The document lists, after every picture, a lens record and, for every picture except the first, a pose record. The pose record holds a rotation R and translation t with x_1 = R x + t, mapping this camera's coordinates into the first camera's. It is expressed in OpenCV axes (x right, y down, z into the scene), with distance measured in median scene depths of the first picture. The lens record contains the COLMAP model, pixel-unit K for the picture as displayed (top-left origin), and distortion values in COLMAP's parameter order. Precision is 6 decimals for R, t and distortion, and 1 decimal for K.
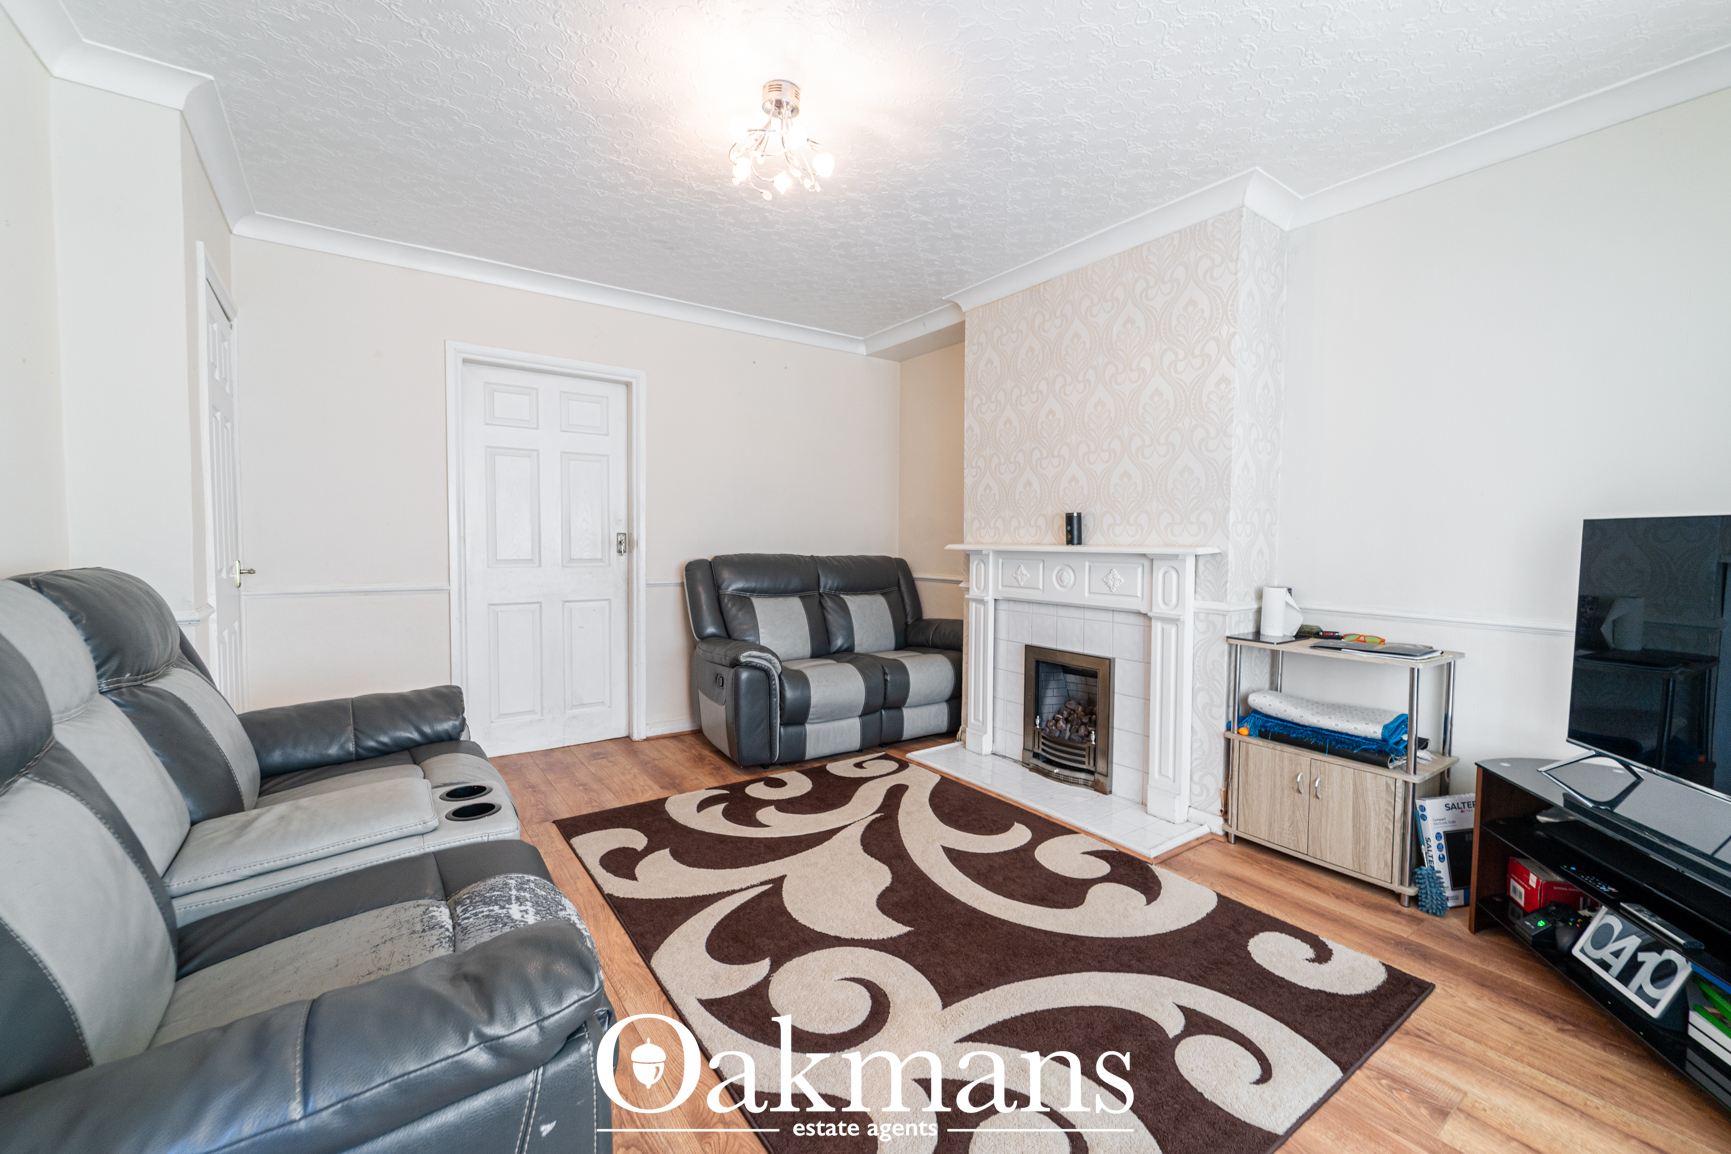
lens RADIAL K [[702.5, 0, 876.1], [0, 702.5, 573.5], [0, 0, 1]] dist [0.006173, -0.003923]
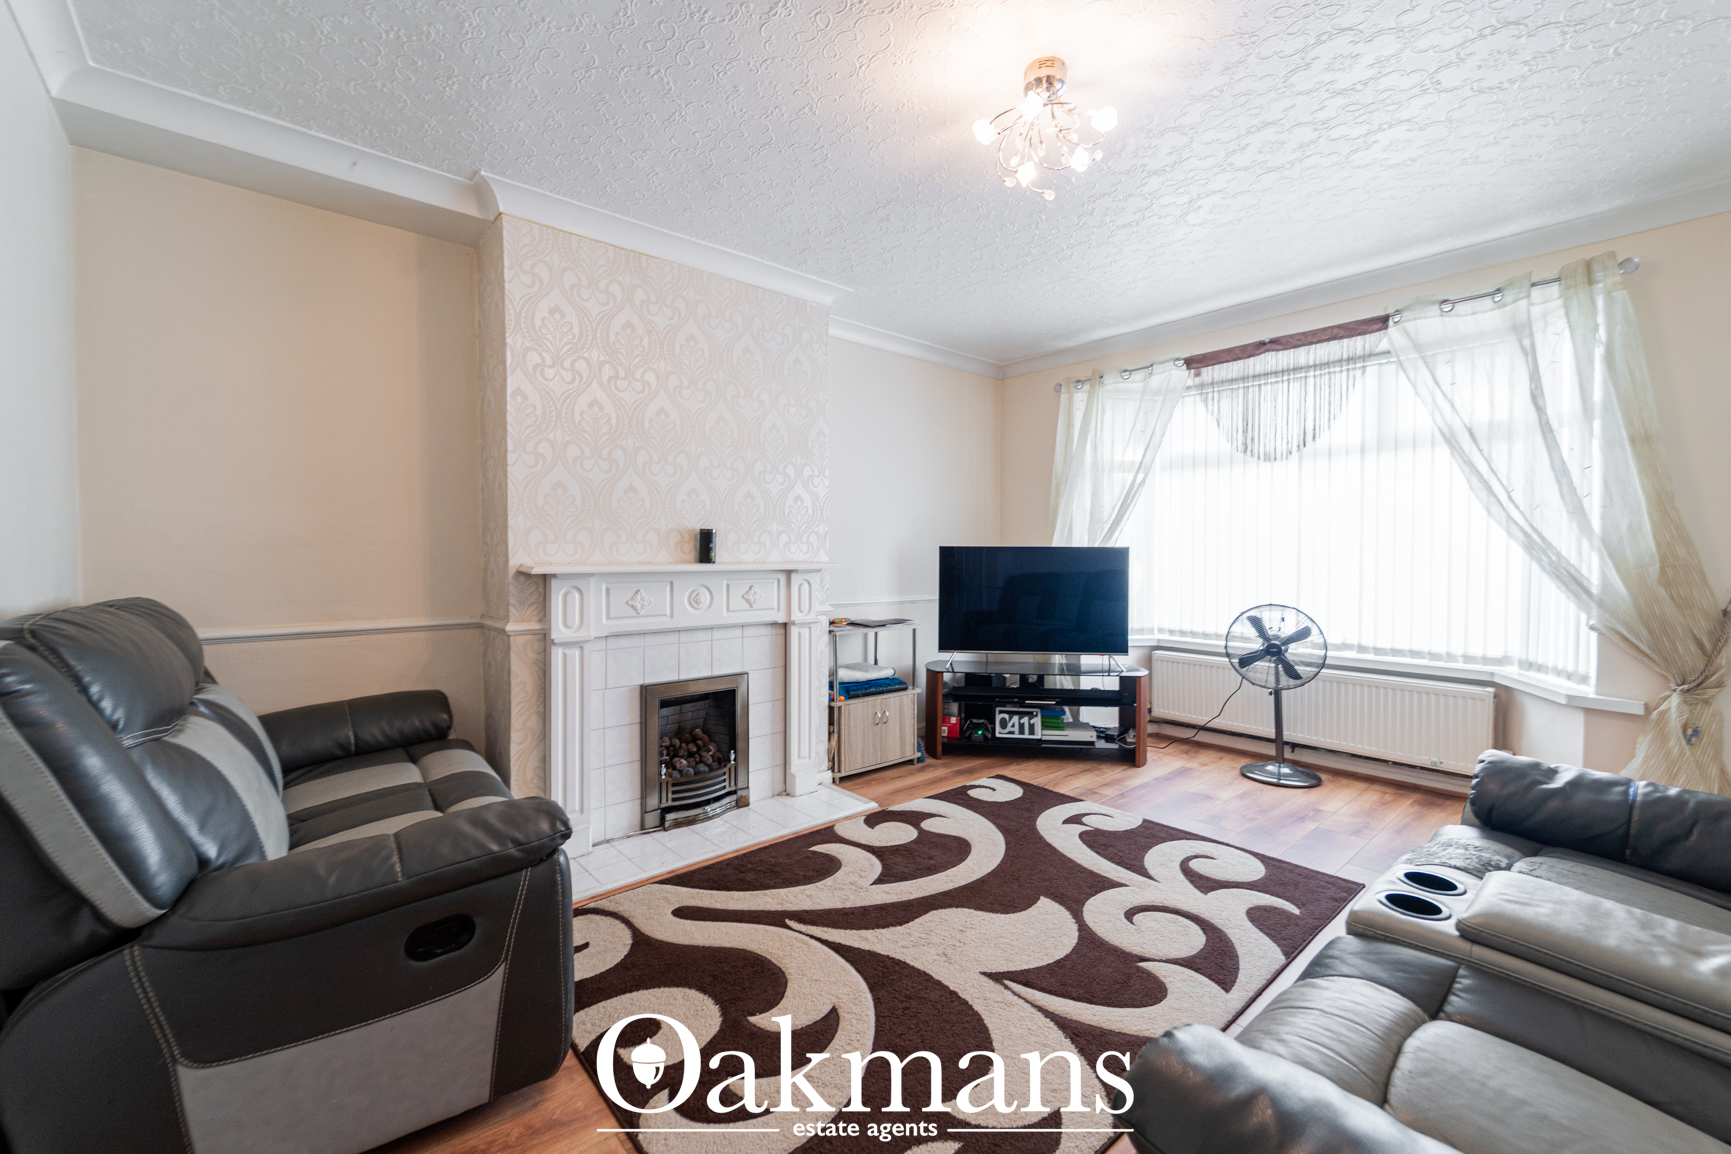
lens RADIAL K [[702.5, 0, 876.1], [0, 702.5, 573.5], [0, 0, 1]] dist [0.006173, -0.003923]
pose [[-0.093195, -0.030831, 0.995170, -0.756151], [0.049115, 0.998161, 0.035523, -0.054954], [-0.994436, 0.052188, -0.091510, 0.966606]]
